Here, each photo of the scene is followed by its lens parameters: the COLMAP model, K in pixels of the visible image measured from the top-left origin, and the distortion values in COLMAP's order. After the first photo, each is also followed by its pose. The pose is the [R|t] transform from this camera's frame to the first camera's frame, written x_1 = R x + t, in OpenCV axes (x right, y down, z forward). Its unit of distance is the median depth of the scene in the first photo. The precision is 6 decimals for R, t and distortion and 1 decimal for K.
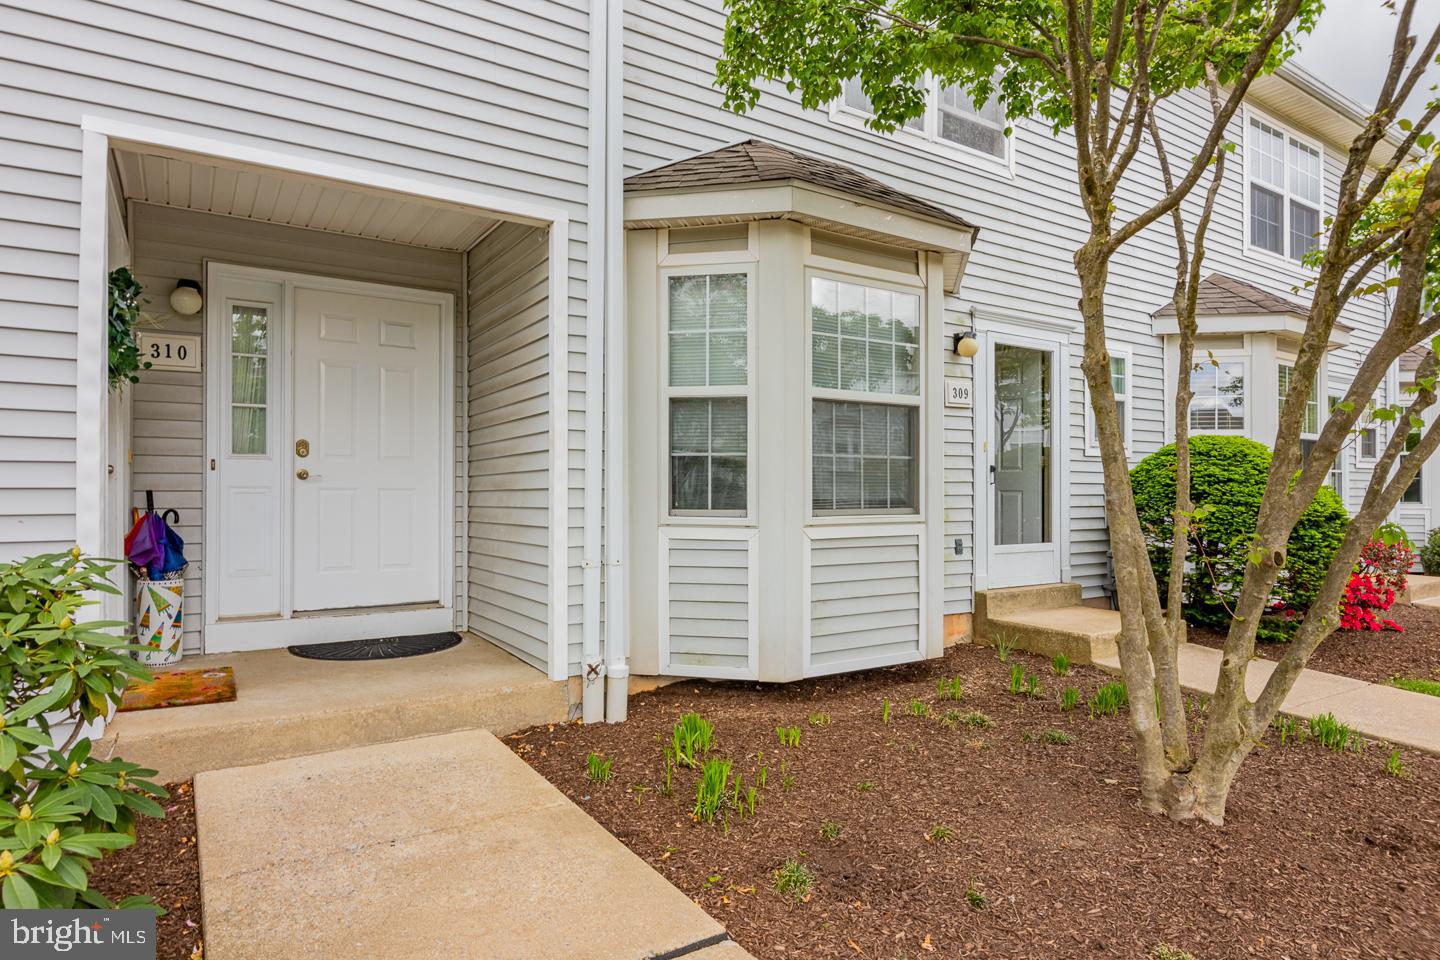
lens RADIAL K [[807.3, 0, 788.0], [0, 807.3, 487.1], [0, 0, 1]] dist [-0.000666, -0.008826]
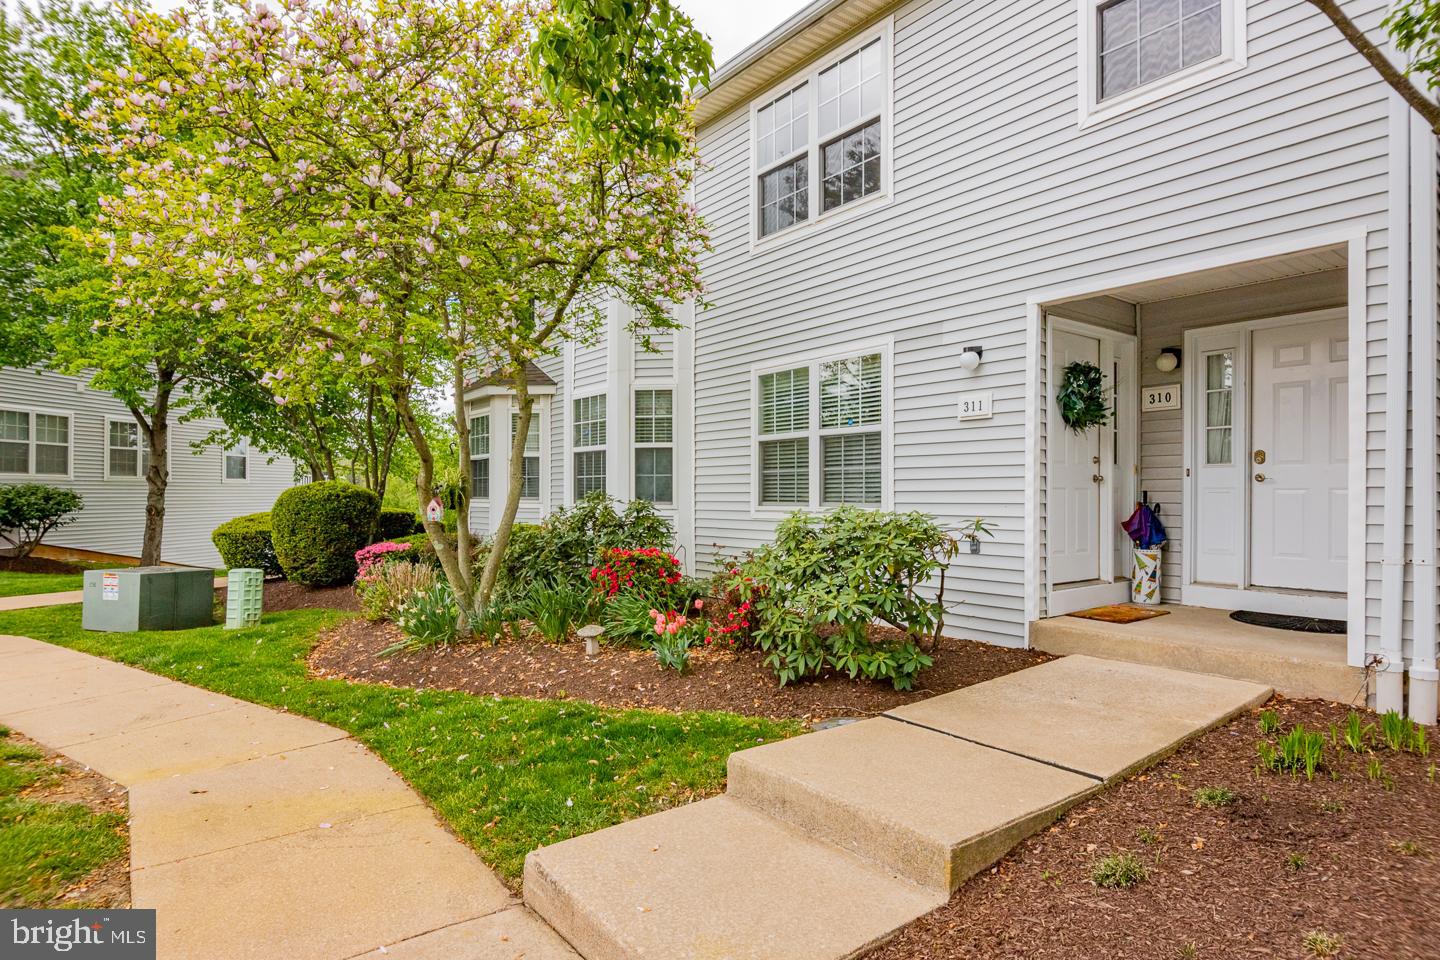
lens RADIAL K [[807.3, 0, 706.4], [0, 807.3, 492.7], [0, 0, 1]] dist [-0.000666, -0.008826]
pose [[0.045162, -0.001959, -0.998978, 0.690386], [0.007381, 0.999971, -0.001627, 0.003688], [0.998952, -0.007300, 0.045176, 0.088977]]
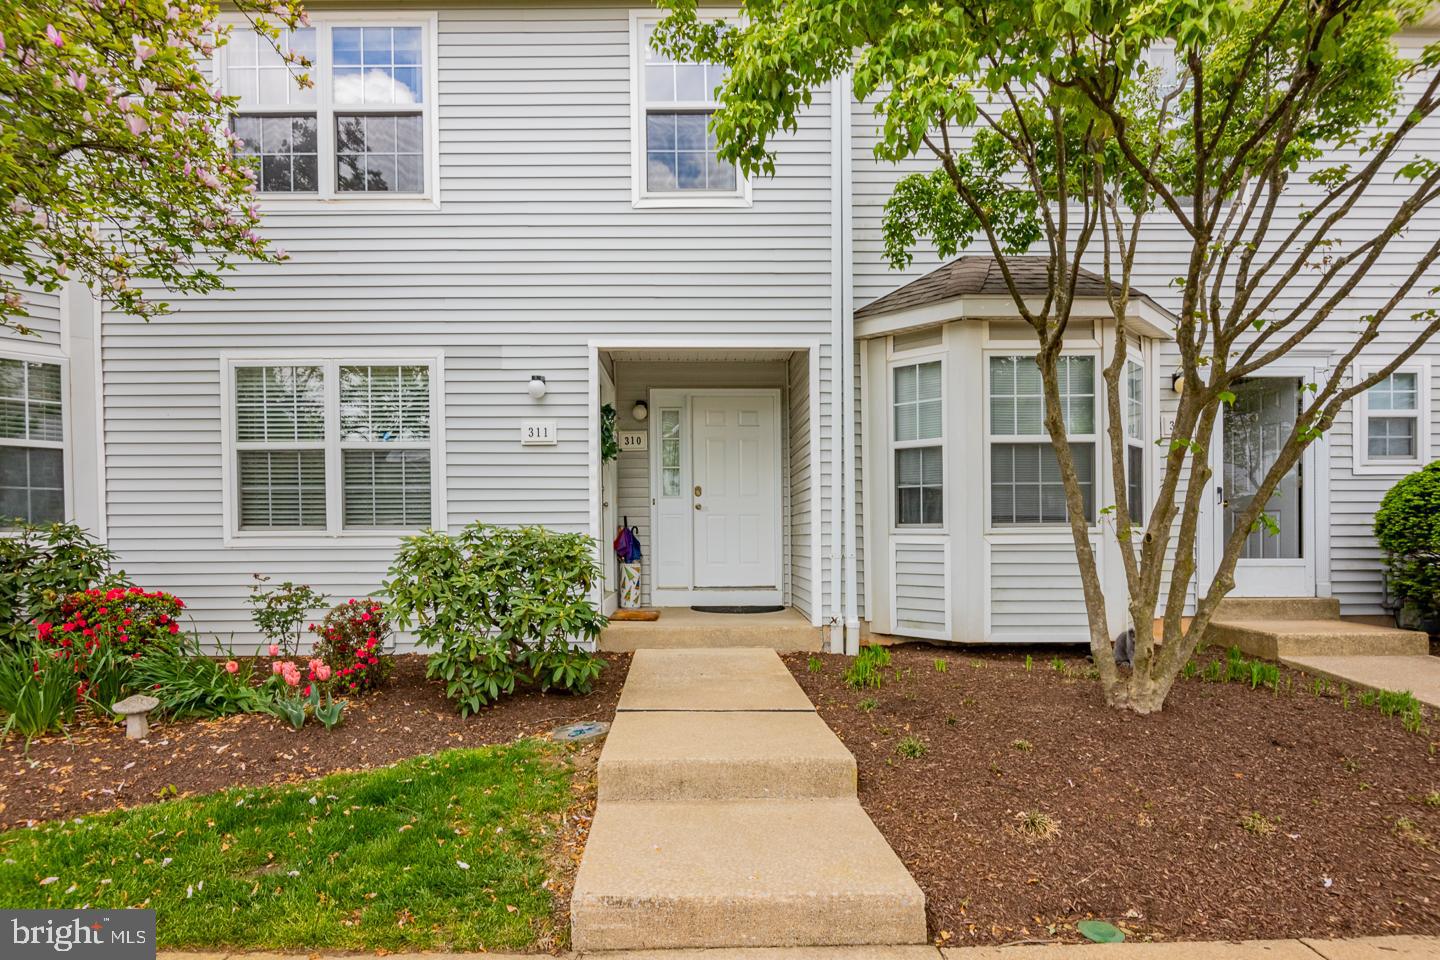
lens RADIAL K [[807.3, 0, 765.0], [0, 807.3, 544.3], [0, 0, 1]] dist [-0.000666, -0.008826]
pose [[0.855700, 0.000481, -0.517472, 0.444007], [0.011372, 0.999741, 0.019733, 0.035126], [0.517347, -0.022770, 0.855472, -0.427842]]
